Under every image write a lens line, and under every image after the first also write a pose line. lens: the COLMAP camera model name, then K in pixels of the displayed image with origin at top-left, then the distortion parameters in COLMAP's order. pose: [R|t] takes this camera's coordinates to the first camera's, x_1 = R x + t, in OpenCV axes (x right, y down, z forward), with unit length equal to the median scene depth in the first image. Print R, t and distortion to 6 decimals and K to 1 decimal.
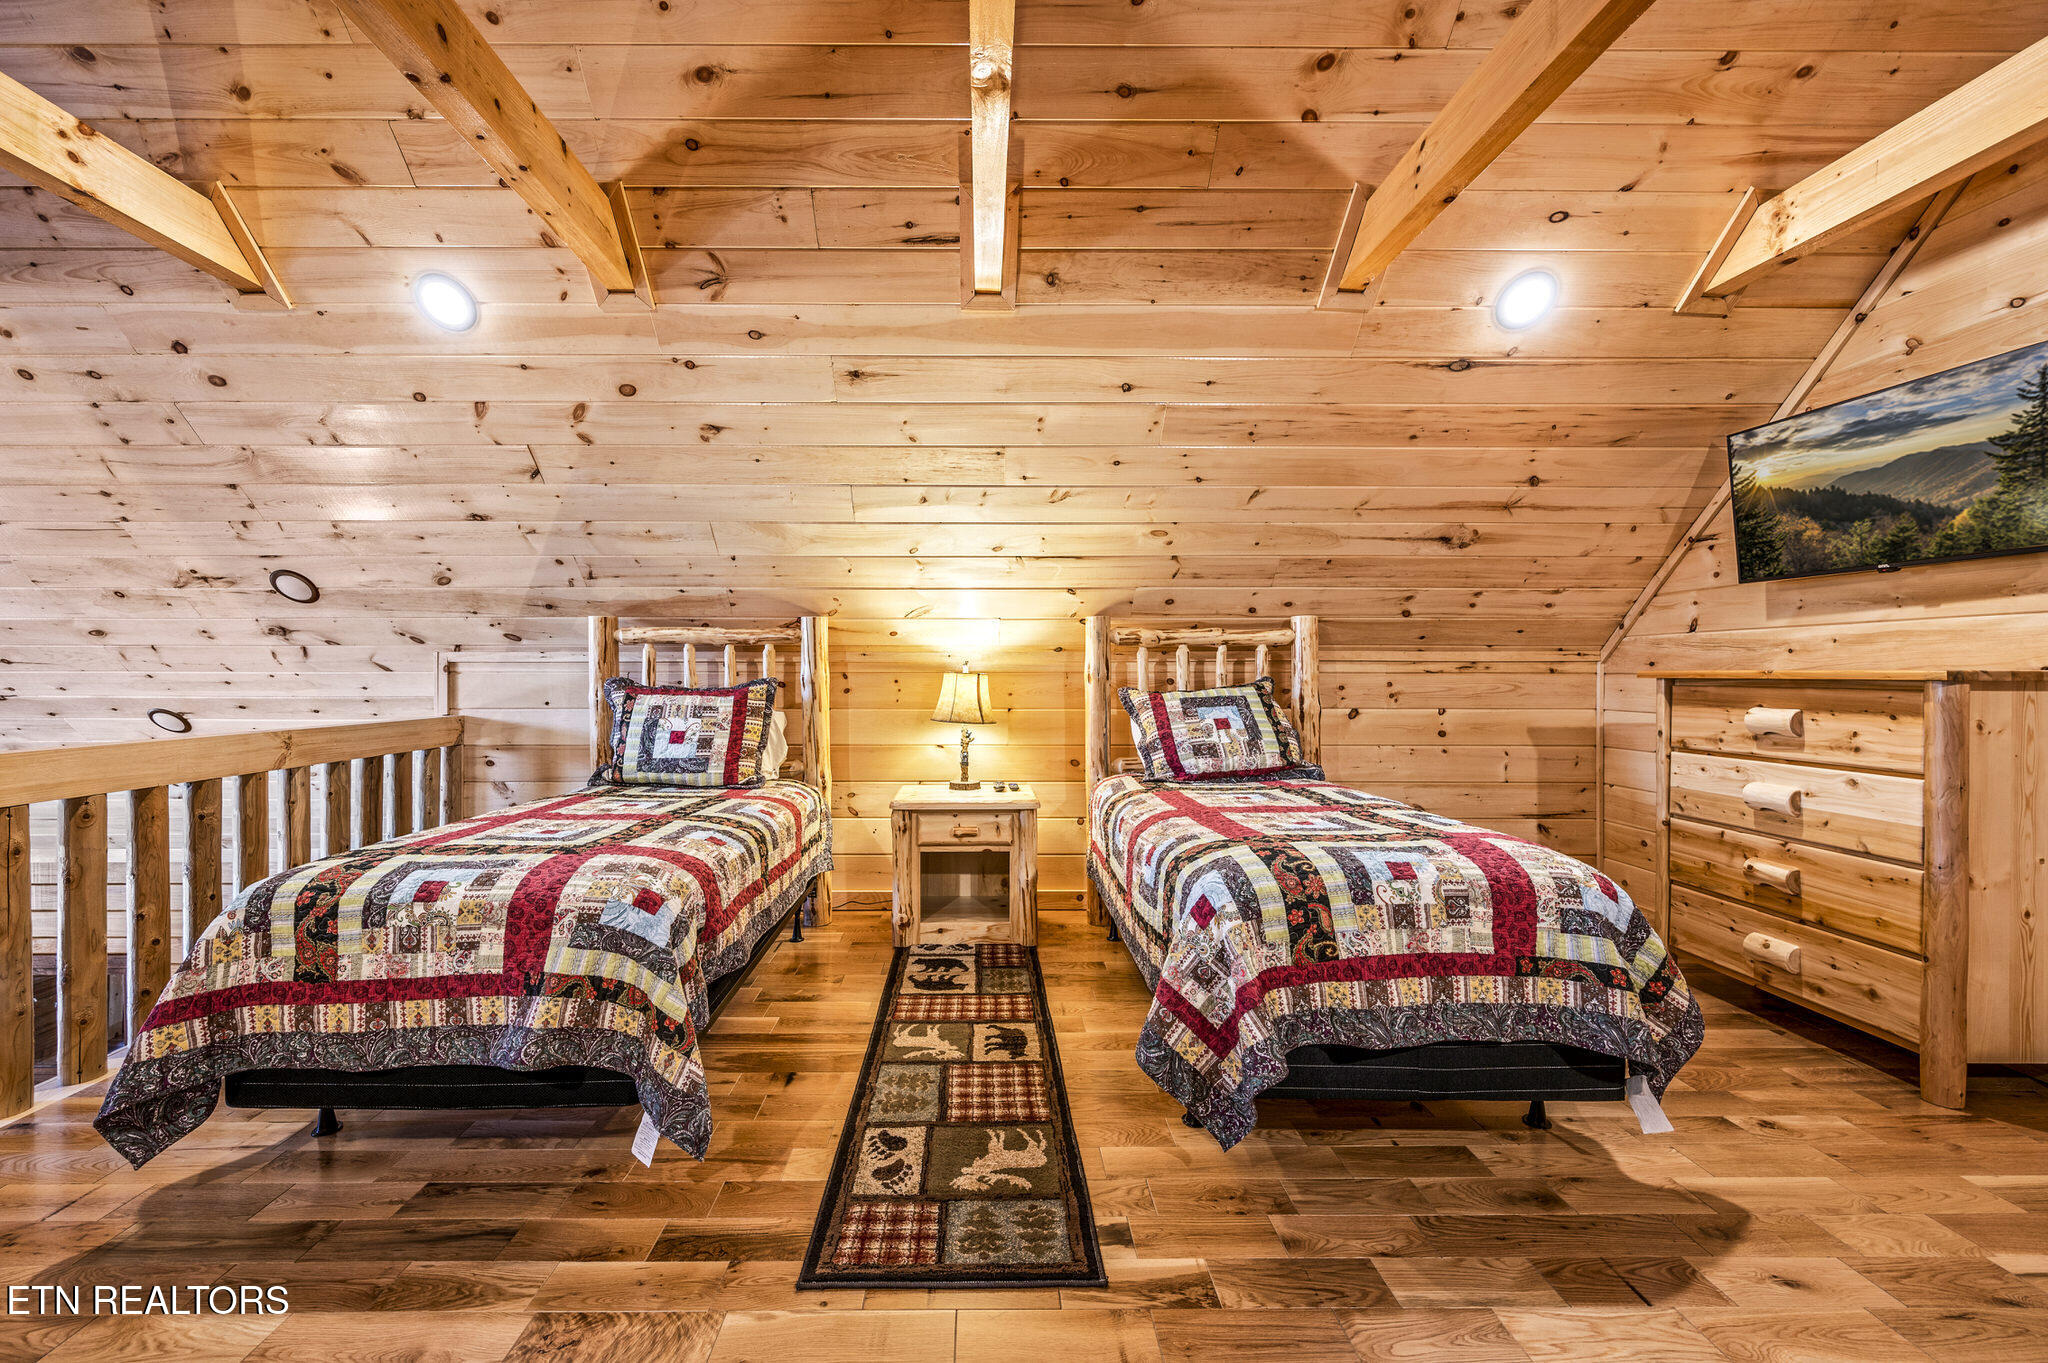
lens RADIAL K [[814.3, 0, 972.1], [0, 814.3, 676.8], [0, 0, 1]] dist [0.001442, 0.000279]
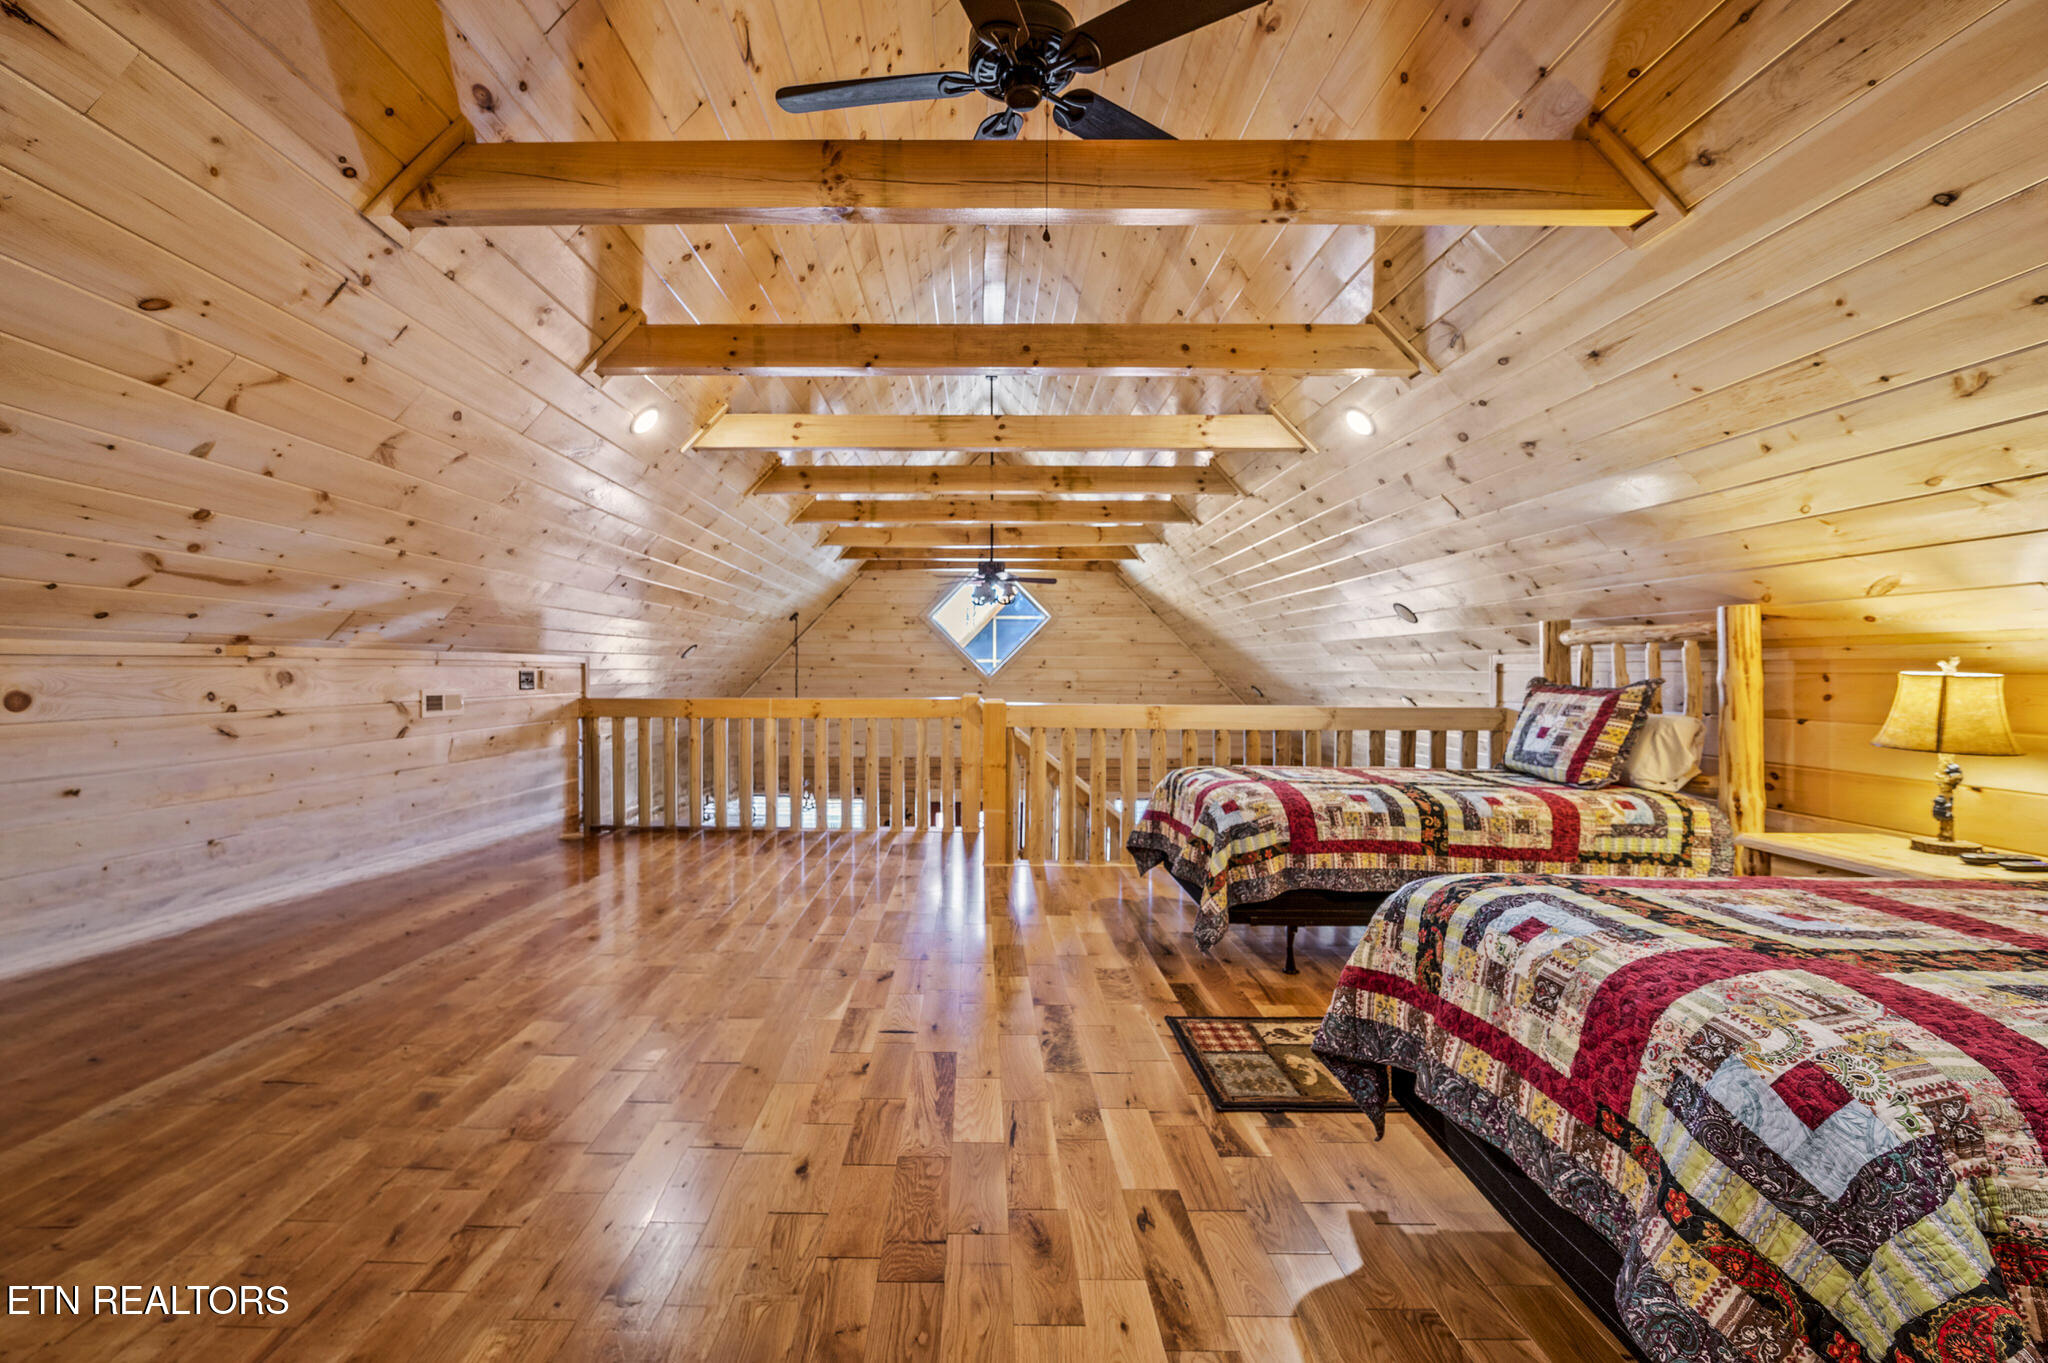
lens RADIAL K [[812.8, 0, 1013.5], [0, 812.8, 678.6], [0, 0, 1]] dist [-0.000021, -0.000110]
pose [[0.045210, 0.009691, -0.998931, 0.790161], [-0.009901, 0.999908, 0.009253, 0.000187], [0.998928, 0.009472, 0.045302, 0.301019]]
